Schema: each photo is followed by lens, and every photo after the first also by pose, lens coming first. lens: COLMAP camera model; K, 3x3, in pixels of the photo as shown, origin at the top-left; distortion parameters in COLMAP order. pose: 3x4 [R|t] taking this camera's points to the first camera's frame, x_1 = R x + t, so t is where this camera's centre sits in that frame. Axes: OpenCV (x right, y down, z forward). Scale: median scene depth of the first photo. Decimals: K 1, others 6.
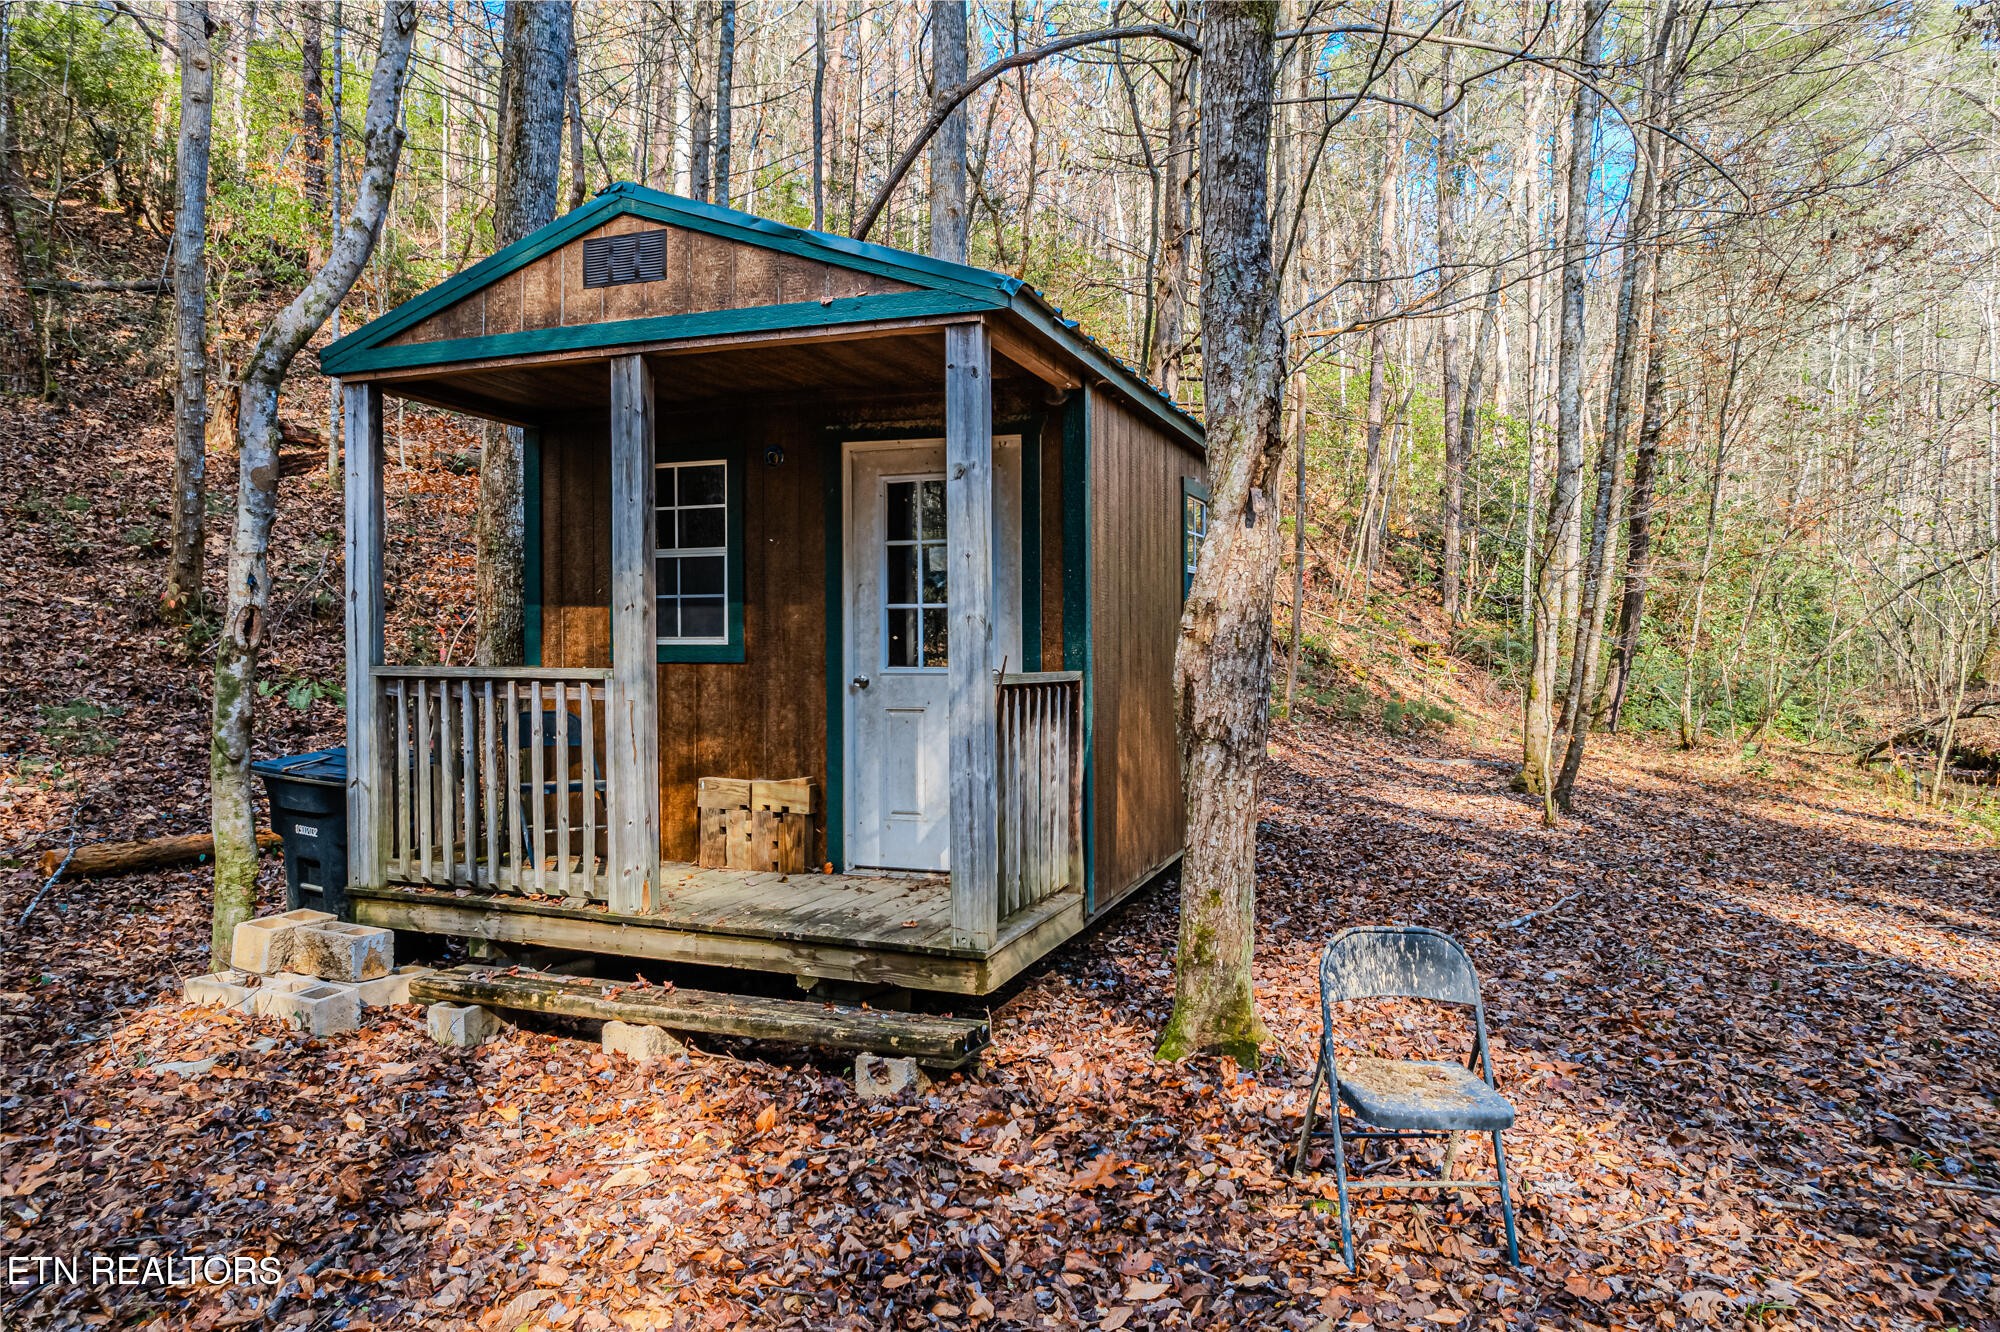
lens RADIAL K [[1326.7, 0, 1000.0], [0, 1326.7, 666.0], [0, 0, 1]] dist [-0.027885, 0.002813]
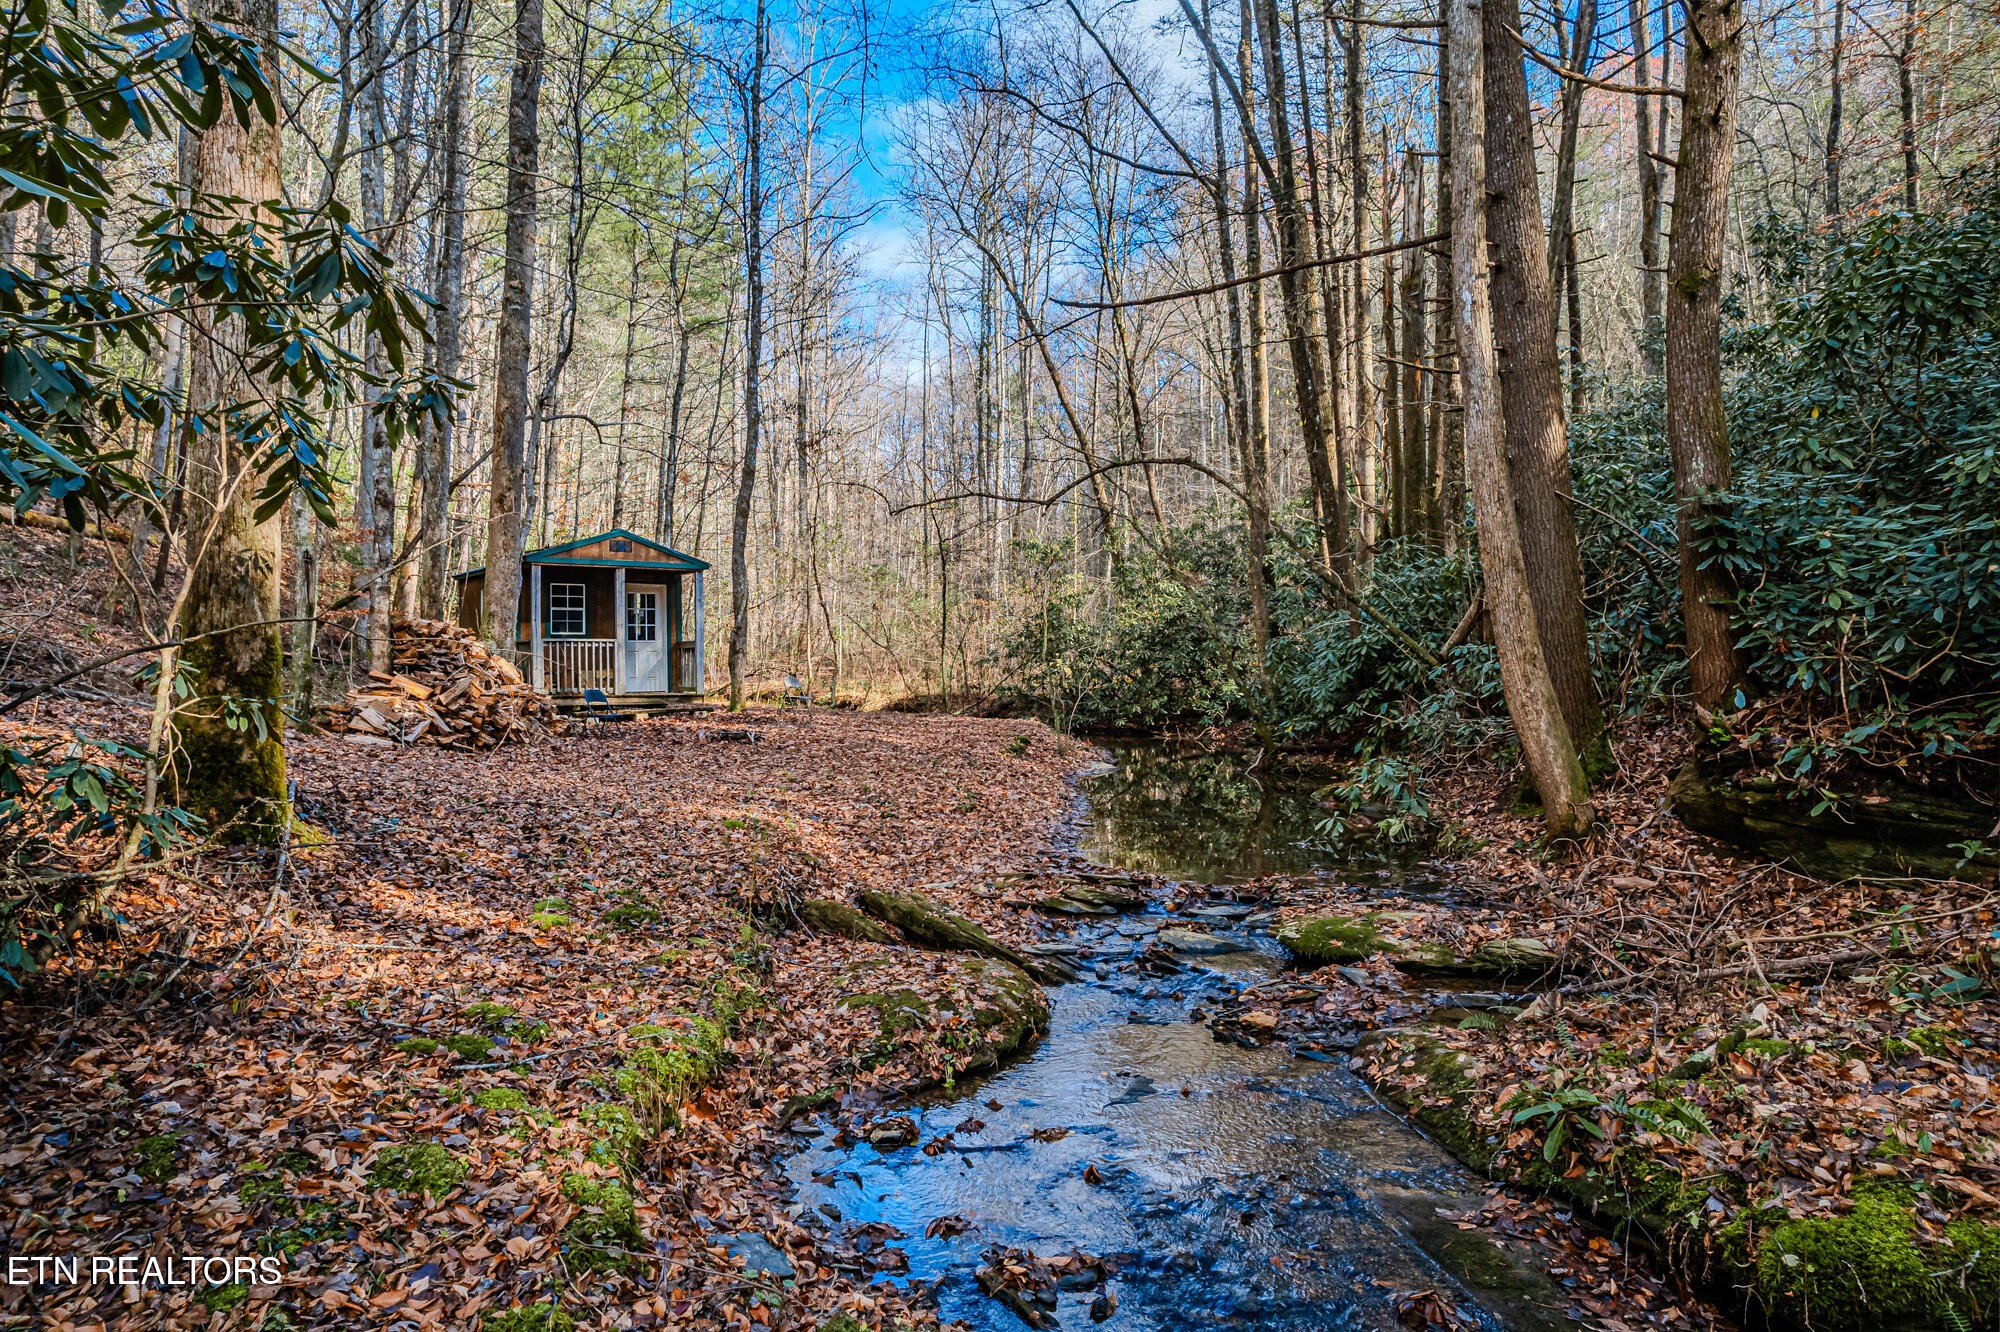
lens RADIAL K [[1326.7, 0, 1000.0], [0, 1326.7, 666.0], [0, 0, 1]] dist [-0.027885, 0.002813]
pose [[0.562887, -0.010801, 0.826463, -3.055031], [0.012587, 0.999911, 0.004495, 0.083771], [-0.826438, 0.007873, 0.562972, -2.398809]]
